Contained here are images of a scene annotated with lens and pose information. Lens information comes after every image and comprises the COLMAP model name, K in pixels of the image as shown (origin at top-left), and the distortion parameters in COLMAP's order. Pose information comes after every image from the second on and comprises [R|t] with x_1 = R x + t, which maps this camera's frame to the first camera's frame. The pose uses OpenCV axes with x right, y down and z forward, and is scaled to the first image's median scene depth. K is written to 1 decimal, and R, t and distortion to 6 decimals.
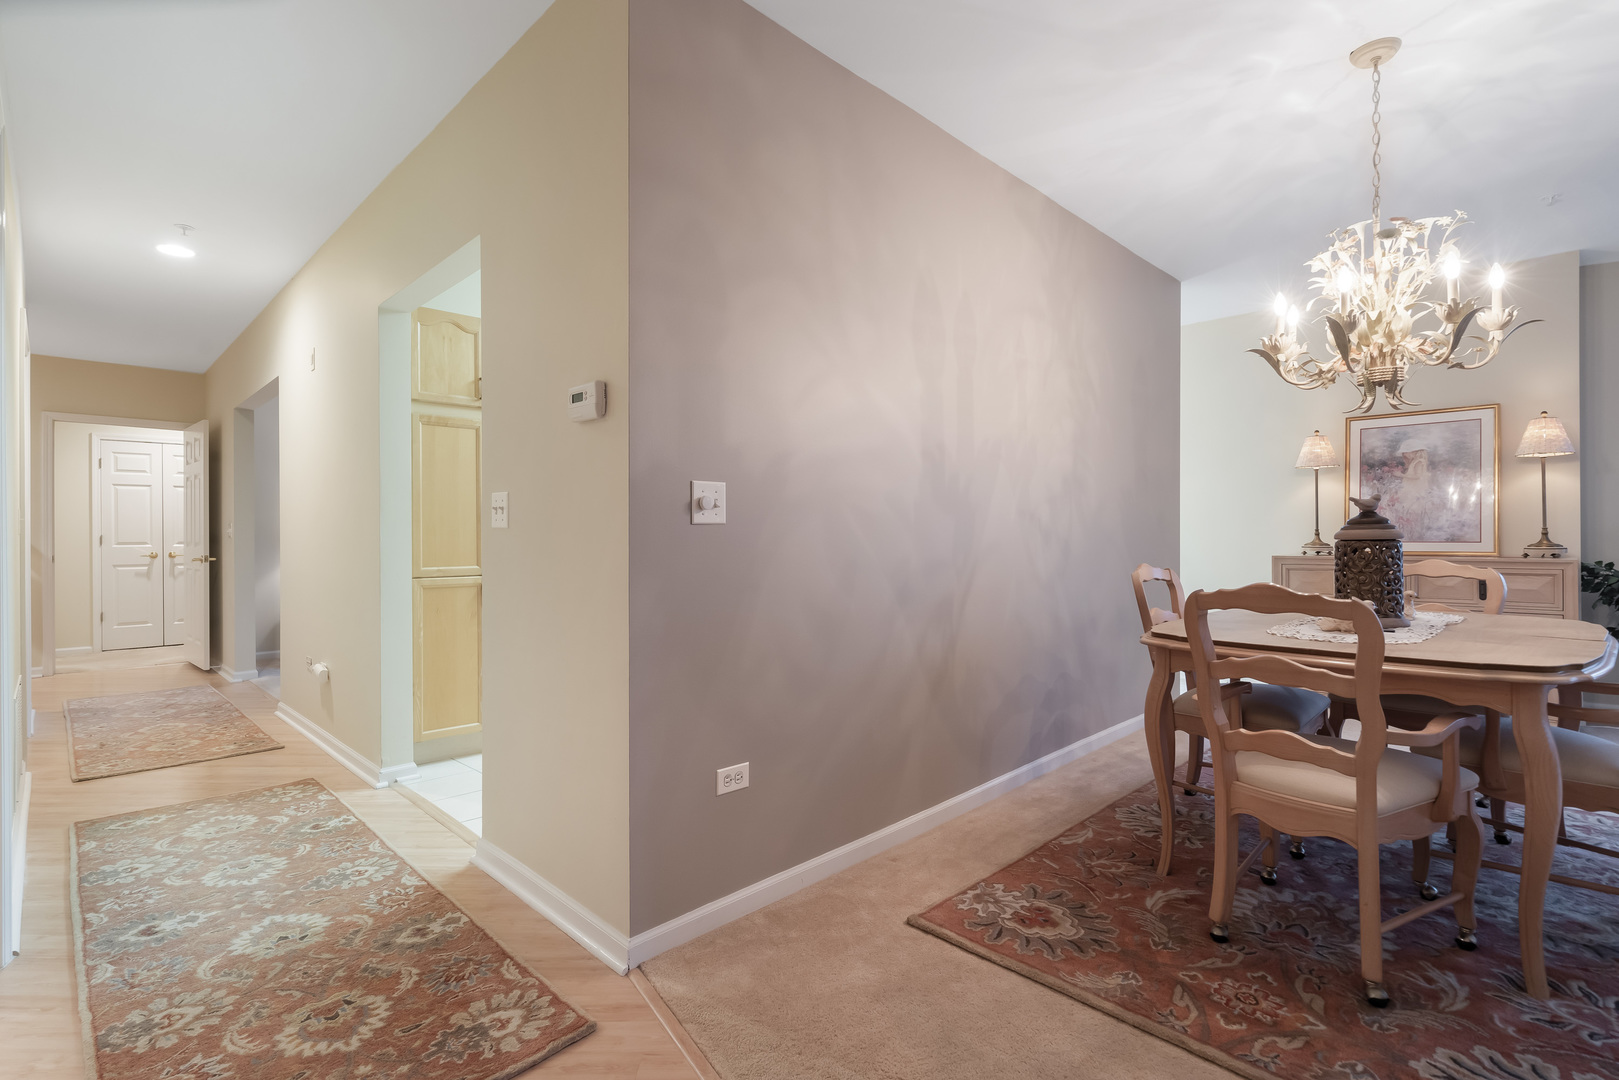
lens RADIAL K [[766.0, 0, 809.5], [0, 766.0, 540.0], [0, 0, 1]] dist [-0.000382, -0.000290]
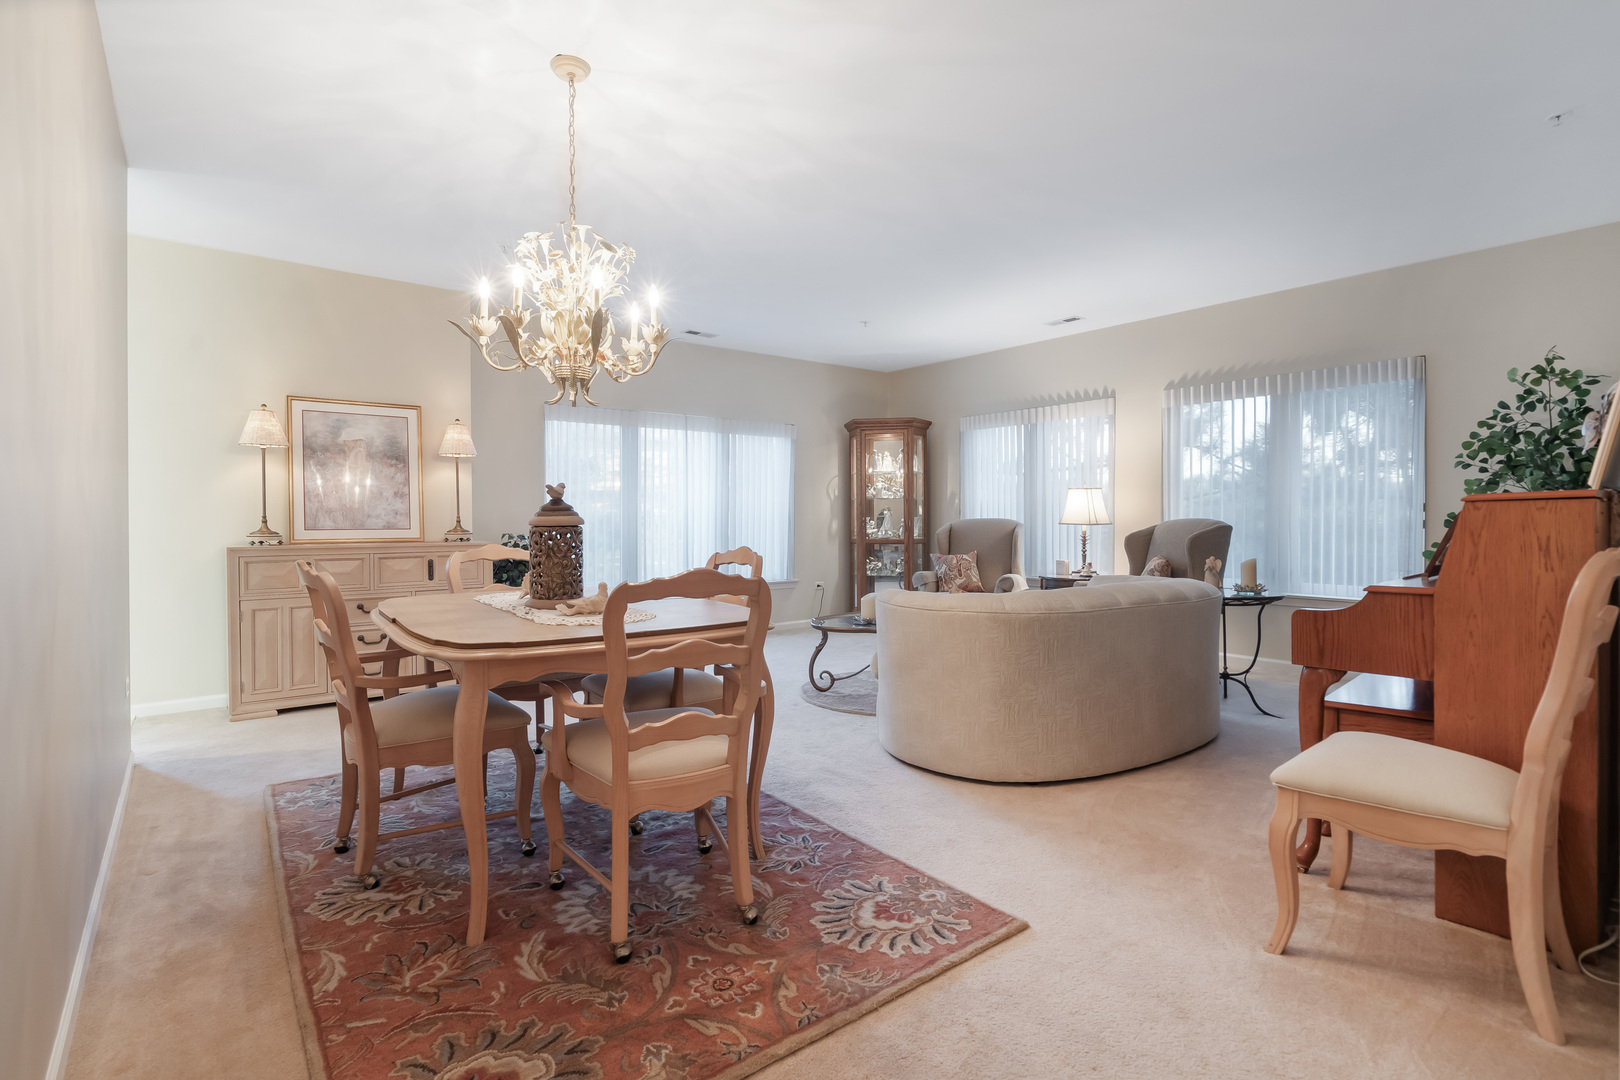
lens RADIAL K [[764.4, 0, 811.9], [0, 764.4, 527.4], [0, 0, 1]] dist [0.000546, -0.000491]
pose [[0.118295, -0.005595, 0.992963, -0.261395], [0.008212, 0.999955, 0.004656, 0.000528], [-0.992945, 0.007604, 0.118336, 0.499005]]
